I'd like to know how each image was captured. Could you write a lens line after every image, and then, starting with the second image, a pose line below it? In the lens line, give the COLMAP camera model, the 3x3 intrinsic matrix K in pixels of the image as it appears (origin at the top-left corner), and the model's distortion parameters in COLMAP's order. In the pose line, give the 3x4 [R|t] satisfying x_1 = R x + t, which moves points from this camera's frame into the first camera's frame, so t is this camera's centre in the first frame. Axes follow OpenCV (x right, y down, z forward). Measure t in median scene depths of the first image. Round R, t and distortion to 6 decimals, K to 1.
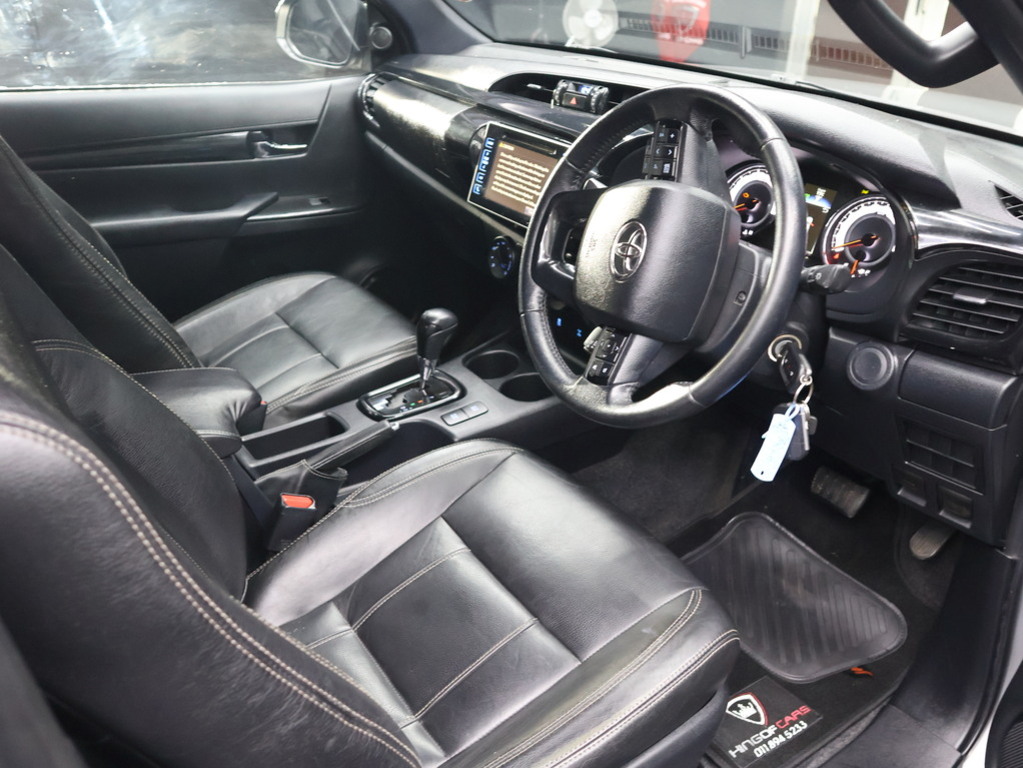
lens RADIAL K [[851.0, 0, 511.5], [0, 851.0, 384.0], [0, 0, 1]] dist [-0.003663, -0.001373]
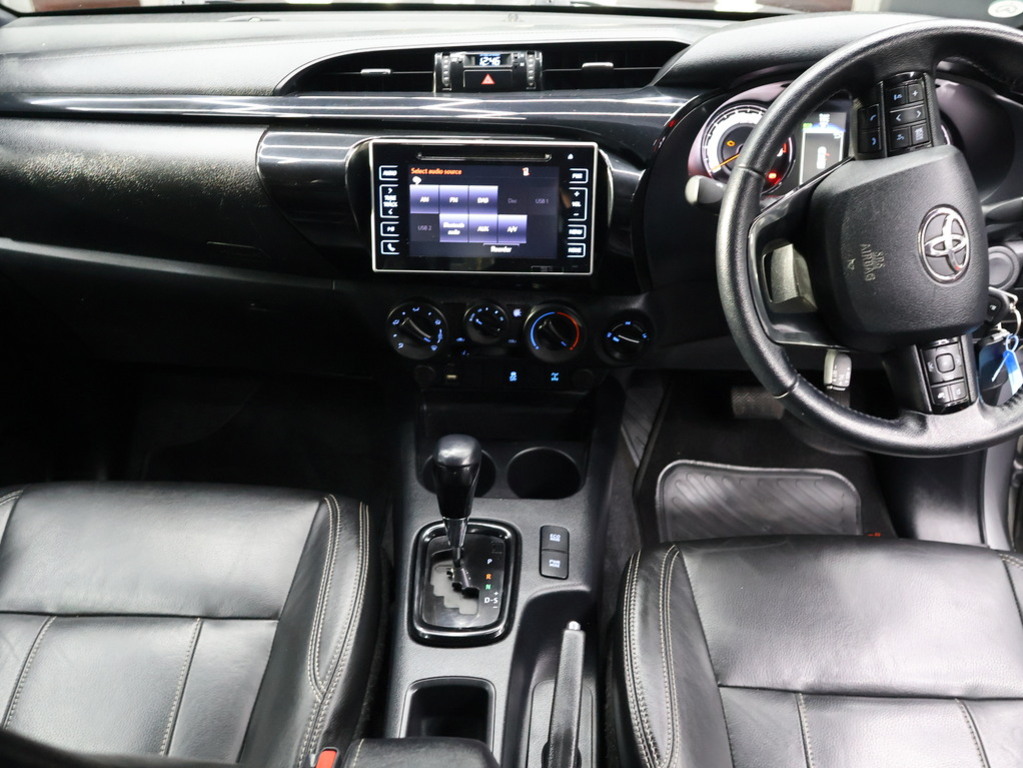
lens RADIAL K [[851.0, 0, 511.5], [0, 851.0, 384.0], [0, 0, 1]] dist [-0.003663, -0.001373]
pose [[0.586959, -0.450566, 0.672658, -0.474755], [0.385810, 0.886096, 0.256875, -0.273971], [-0.711779, 0.108743, 0.693935, 0.514961]]
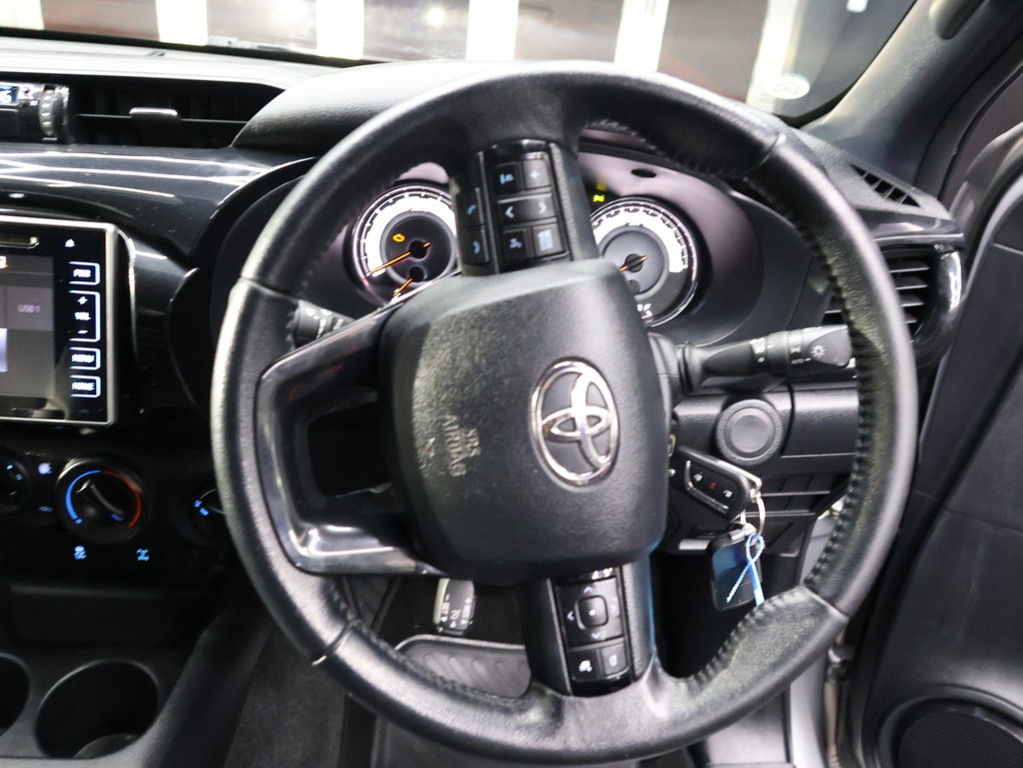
lens RADIAL K [[851.0, 0, 511.5], [0, 851.0, 384.0], [0, 0, 1]] dist [-0.003663, -0.001373]
pose [[0.543973, -0.359780, 0.758058, -0.161832], [0.329653, 0.922408, 0.201228, -0.193906], [-0.771636, 0.140433, 0.620368, 0.499426]]
